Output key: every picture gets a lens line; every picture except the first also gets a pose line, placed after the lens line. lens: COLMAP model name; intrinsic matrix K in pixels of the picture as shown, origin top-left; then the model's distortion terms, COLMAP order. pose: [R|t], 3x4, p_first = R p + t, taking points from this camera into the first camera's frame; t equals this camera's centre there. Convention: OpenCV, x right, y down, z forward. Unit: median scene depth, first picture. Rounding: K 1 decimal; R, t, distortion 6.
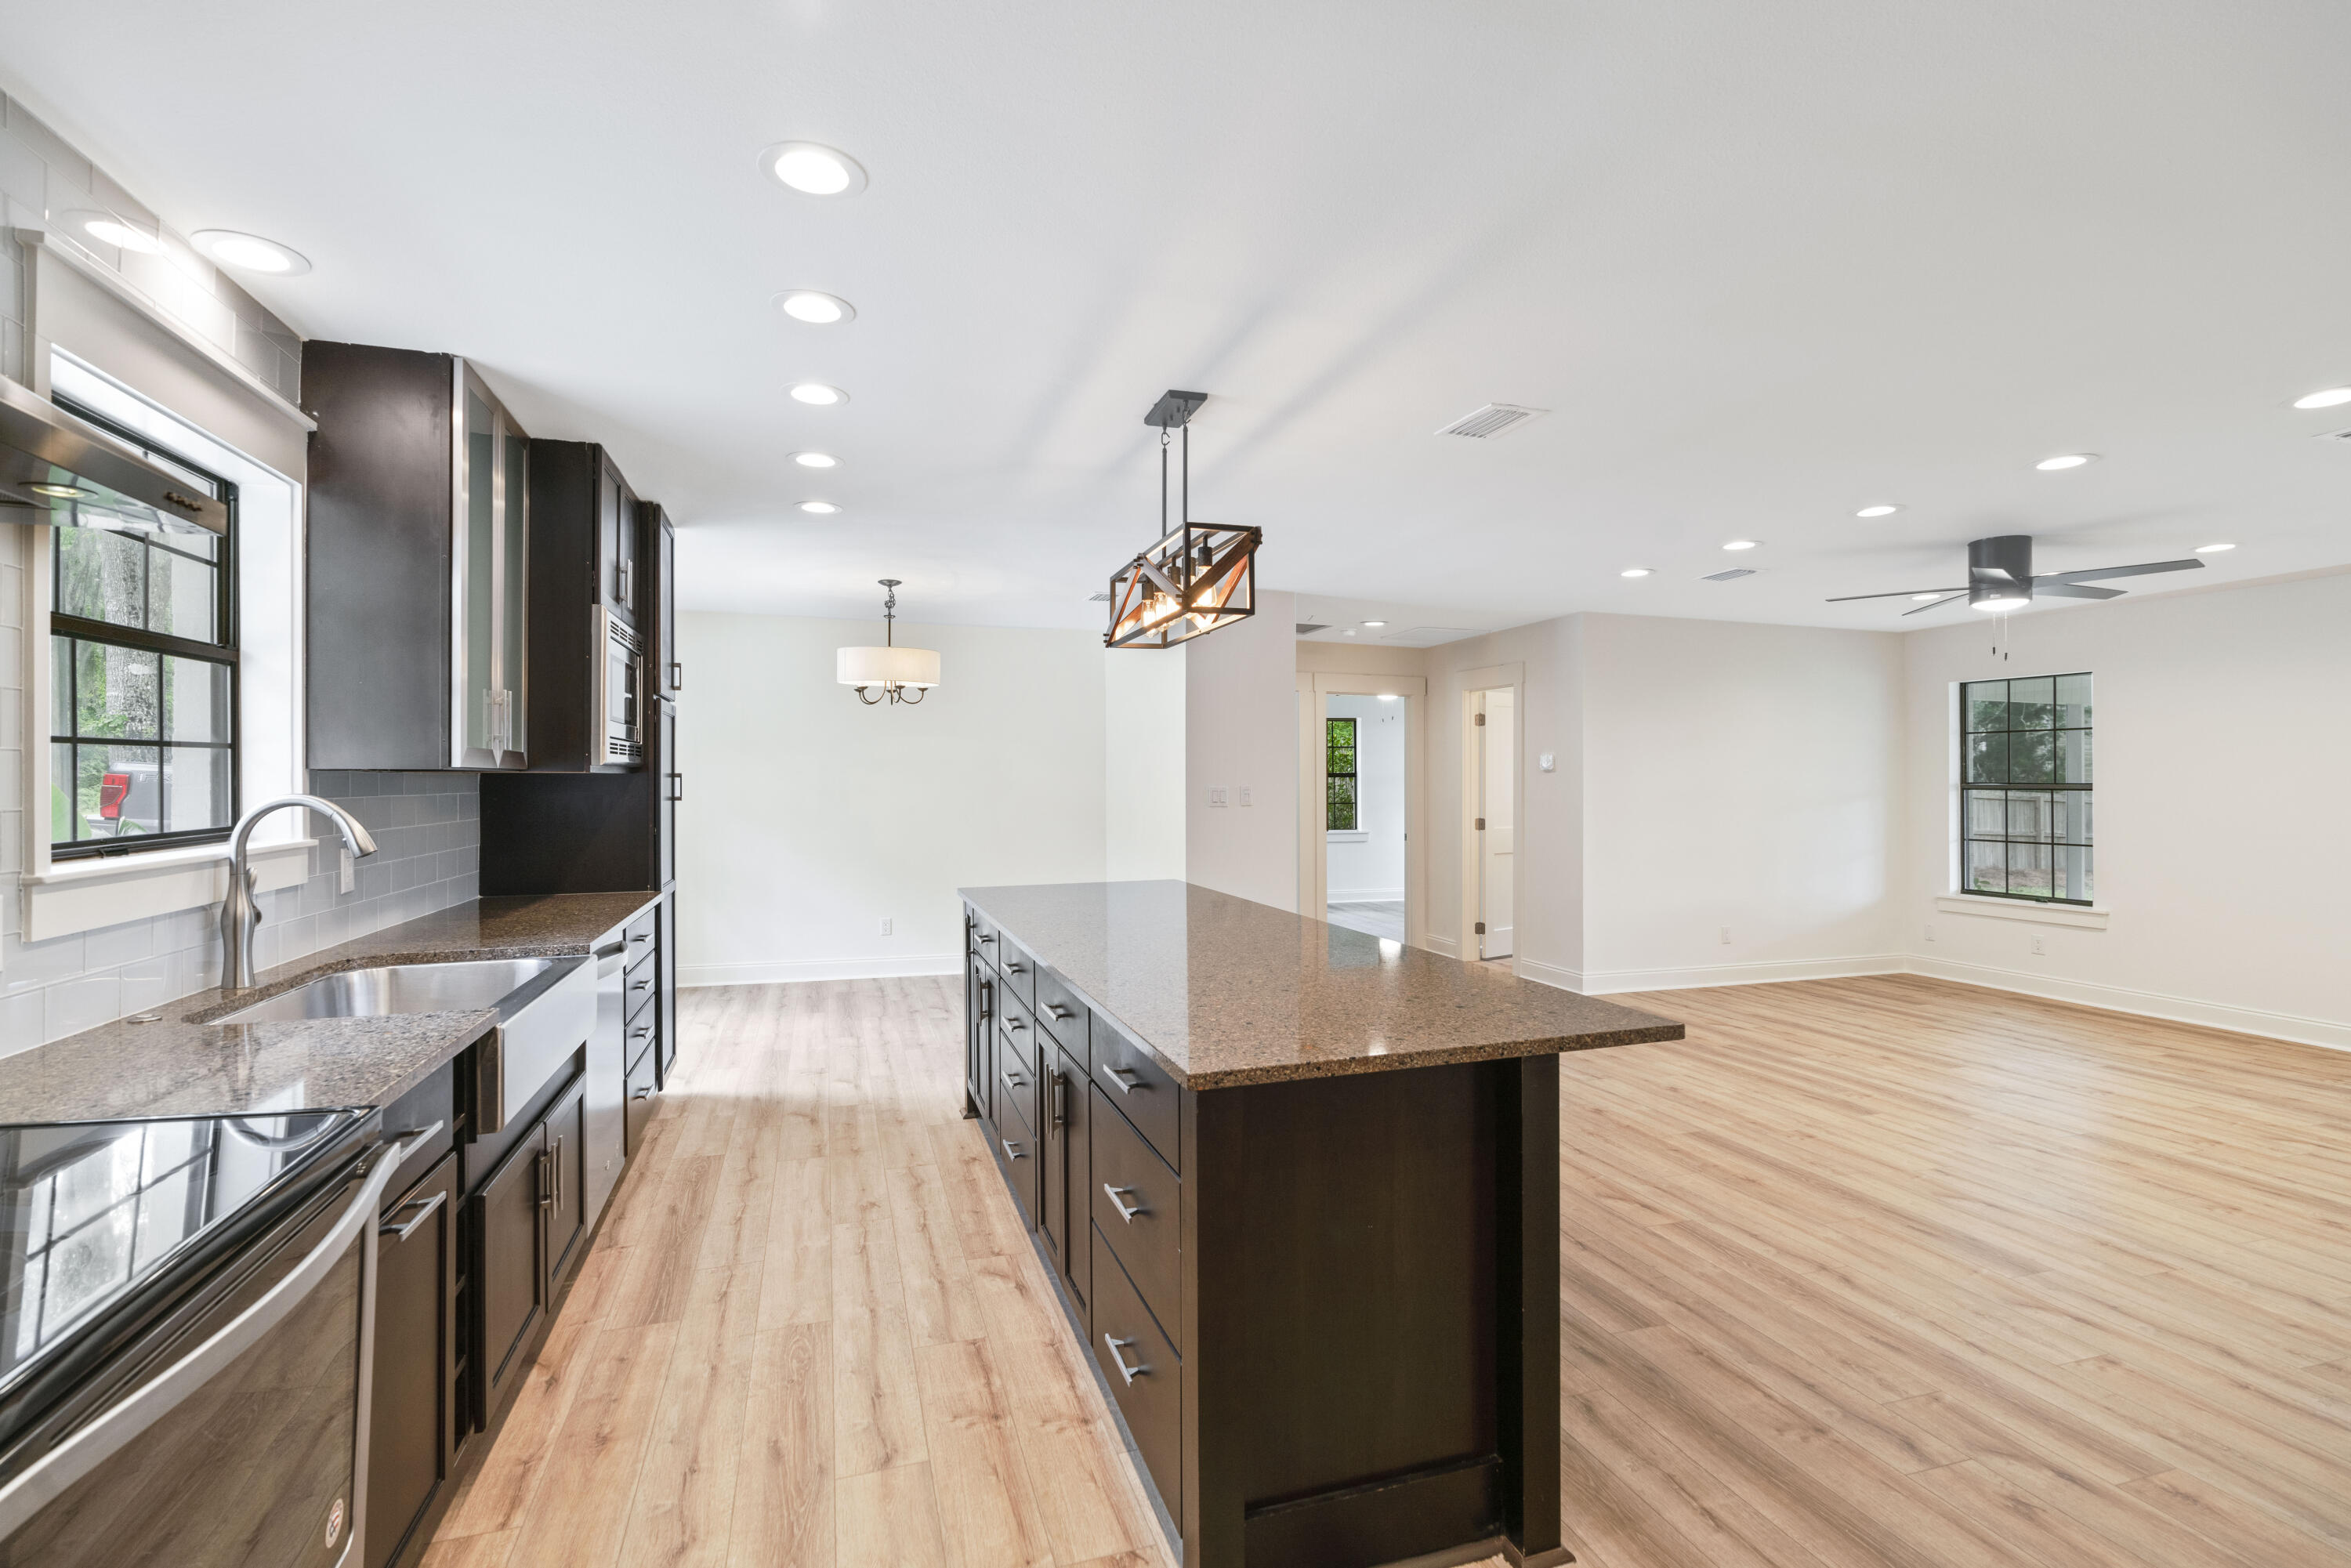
lens RADIAL K [[1059.1, 0, 1162.5], [0, 1059.1, 771.0], [0, 0, 1]] dist [-0.007455, 0.004395]
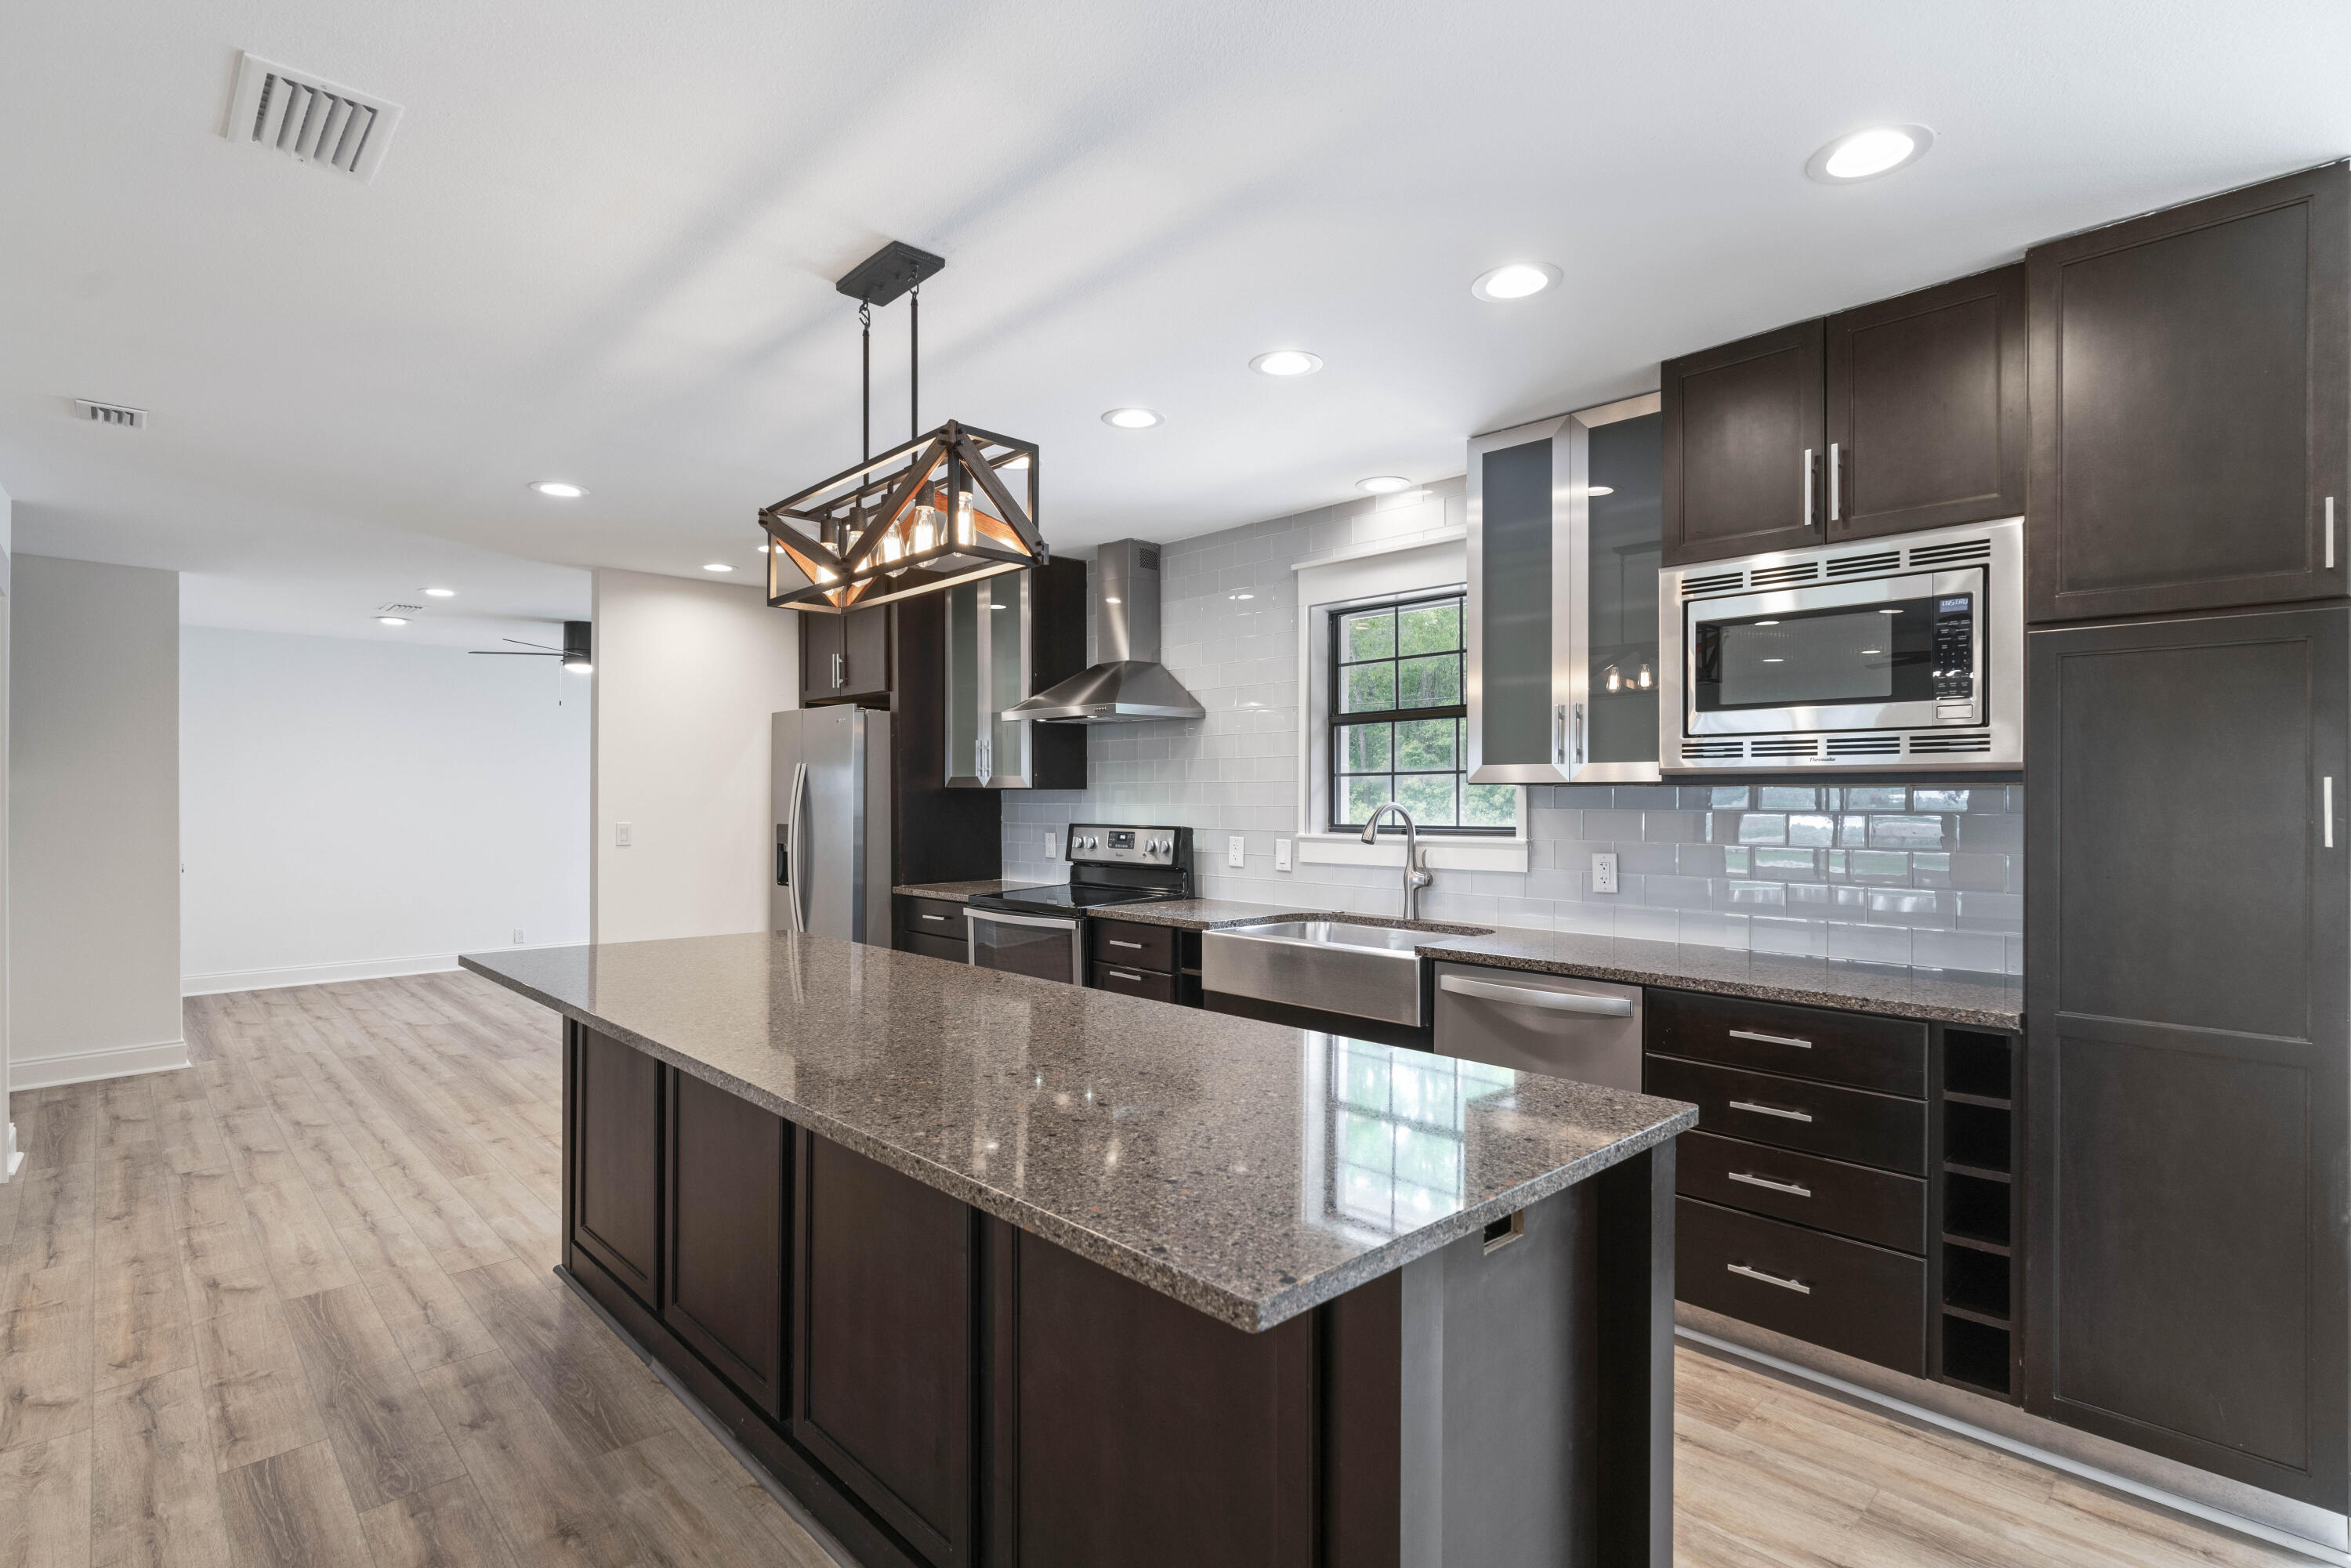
lens RADIAL K [[1143.9, 0, 1173.9], [0, 1143.9, 790.4], [0, 0, 1]] dist [0.000300, 0.000500]
pose [[-0.901365, -0.001216, -0.433058, 0.211616], [0.003543, 0.999942, -0.010181, 0.017787], [0.433045, -0.010711, -0.901308, 2.176635]]
